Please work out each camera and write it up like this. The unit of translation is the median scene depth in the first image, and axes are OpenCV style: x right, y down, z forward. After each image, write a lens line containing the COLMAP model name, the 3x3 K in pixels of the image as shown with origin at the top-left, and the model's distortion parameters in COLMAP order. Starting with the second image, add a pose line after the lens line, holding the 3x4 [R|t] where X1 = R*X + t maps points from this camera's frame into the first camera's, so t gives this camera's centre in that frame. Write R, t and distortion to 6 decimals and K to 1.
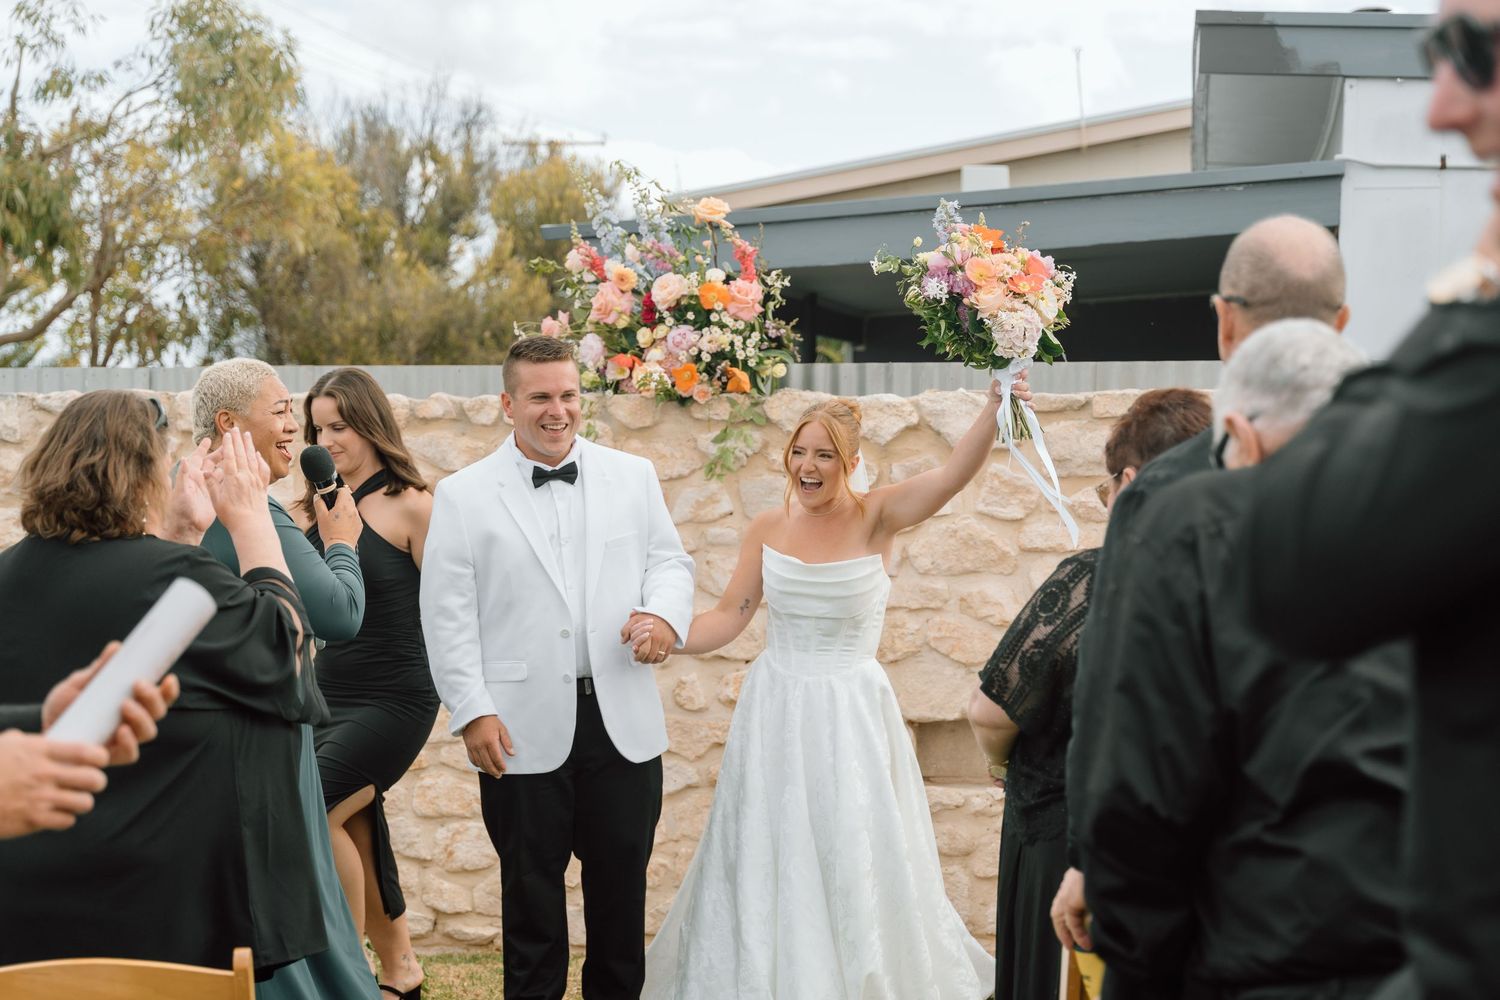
lens RADIAL K [[2776.3, 0, 741.4], [0, 2776.3, 516.2], [0, 0, 1]] dist [0.096668, 0.000000]
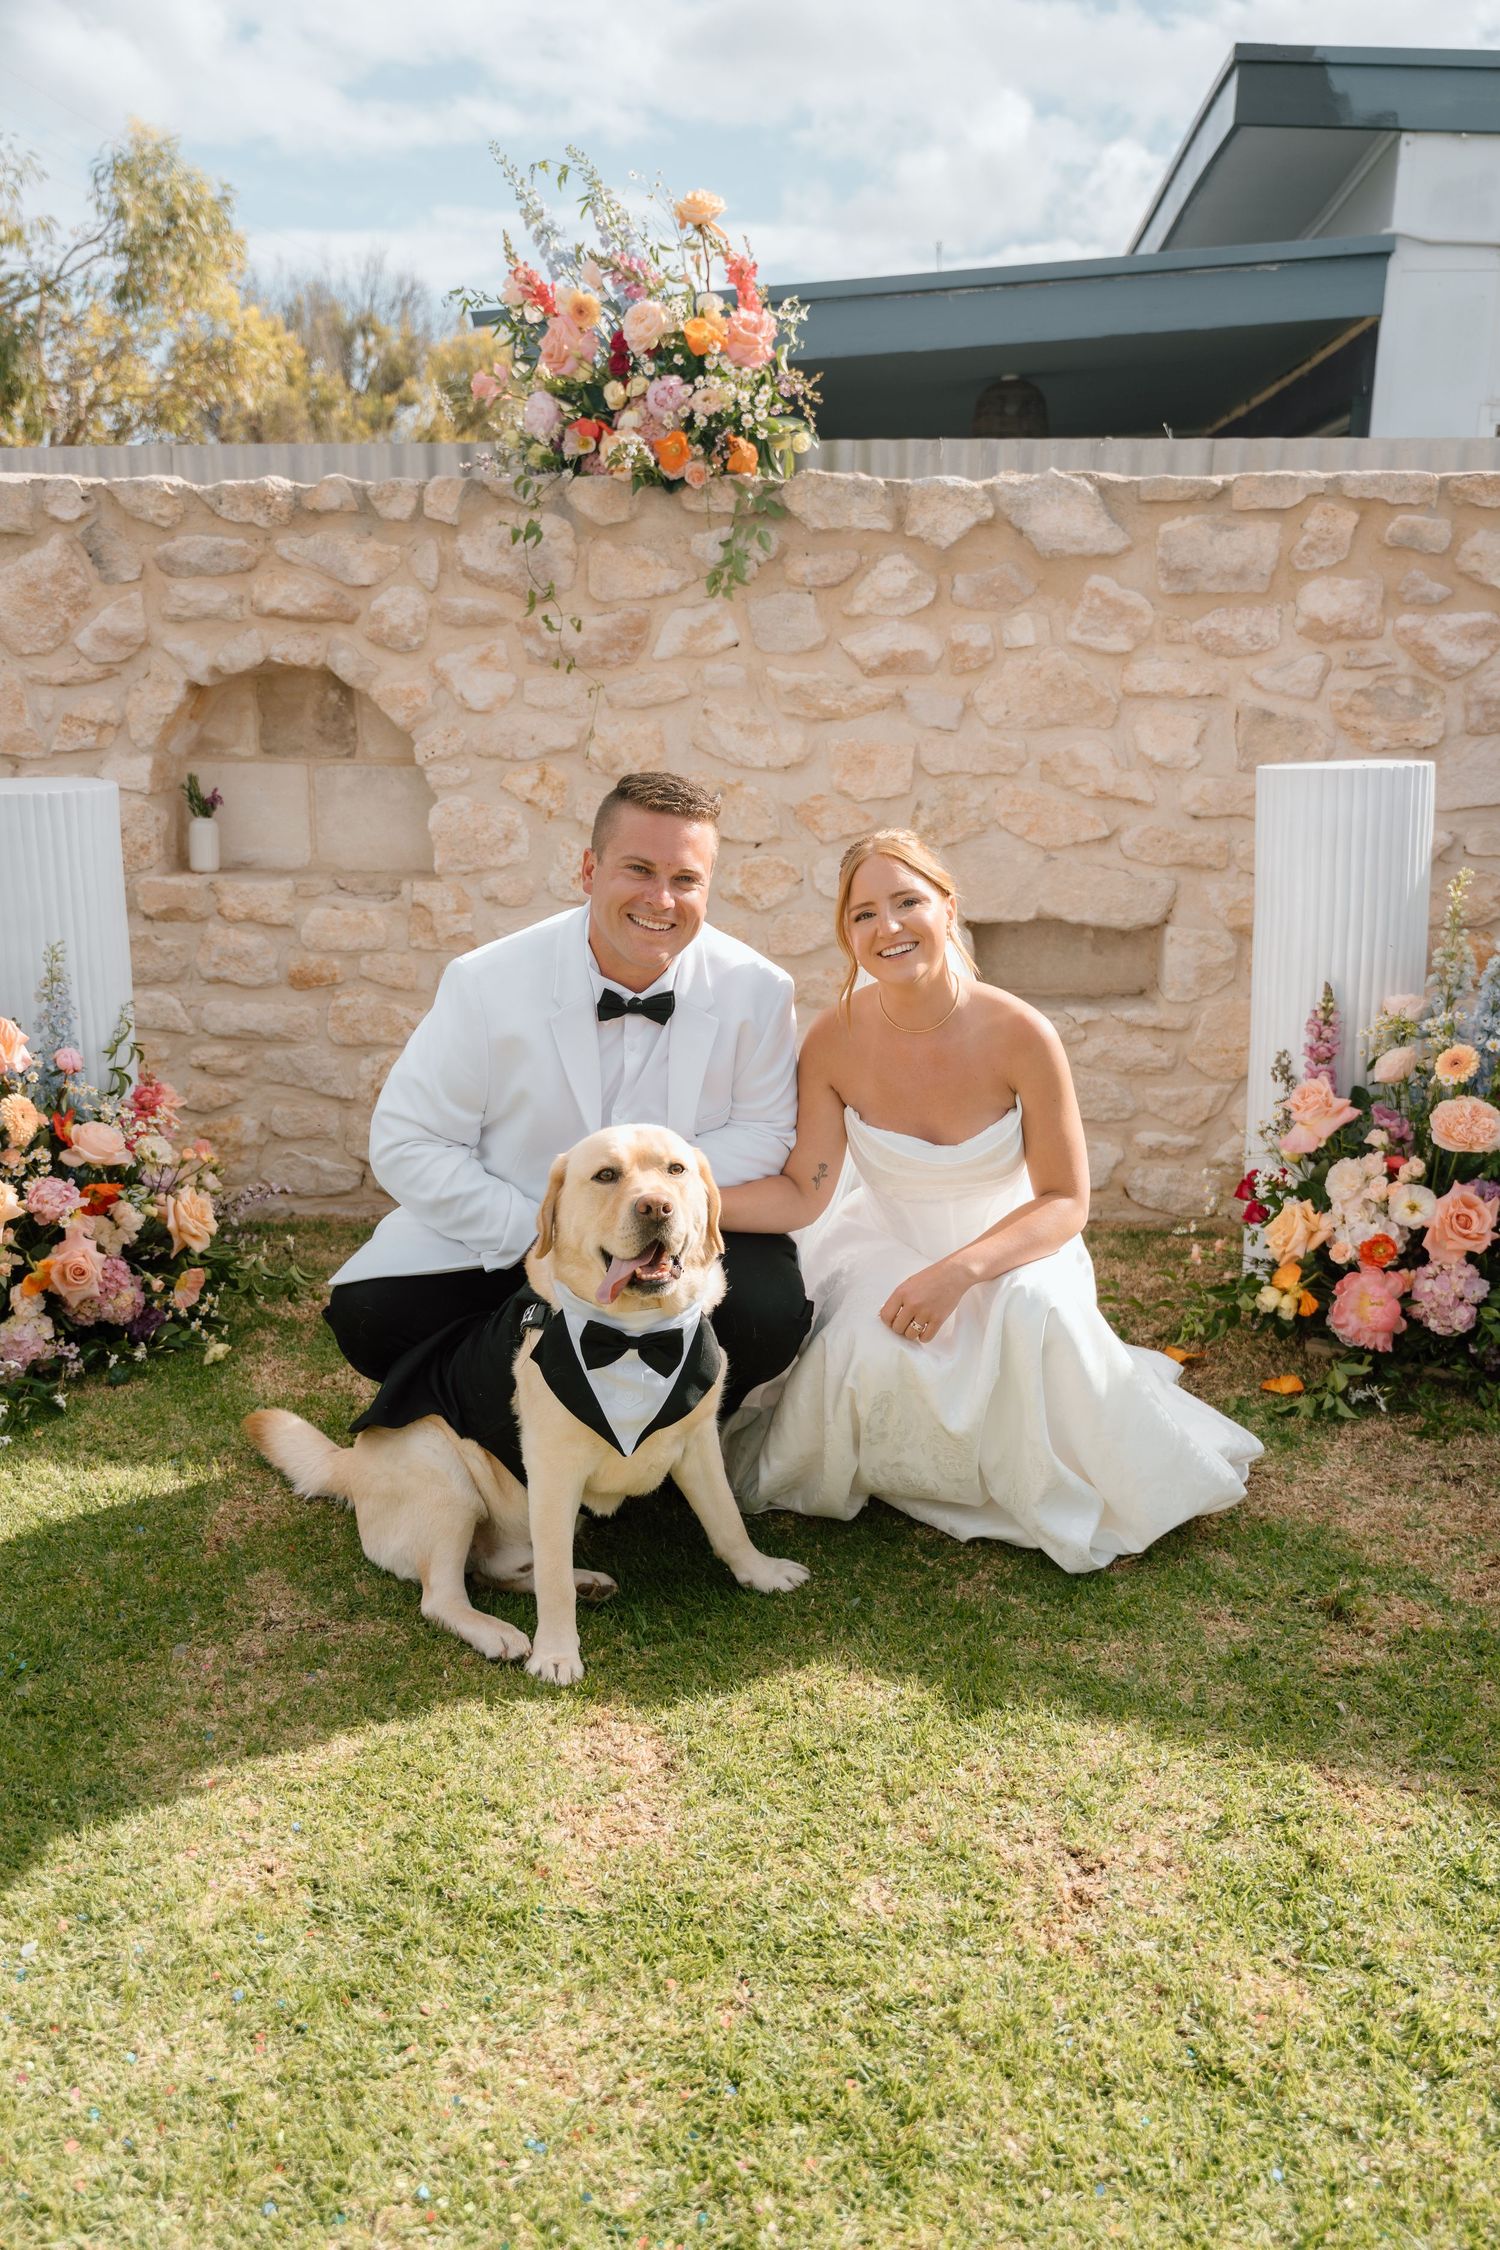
lens RADIAL K [[1845.1, 0, 759.9], [0, 1845.1, 1150.1], [0, 0, 1]] dist [-0.012976, -0.009357]
pose [[0.997315, -0.017743, 0.071042, -0.034798], [-0.001014, 0.966760, 0.255682, 0.003718], [-0.073217, -0.255068, 0.964147, 0.483883]]
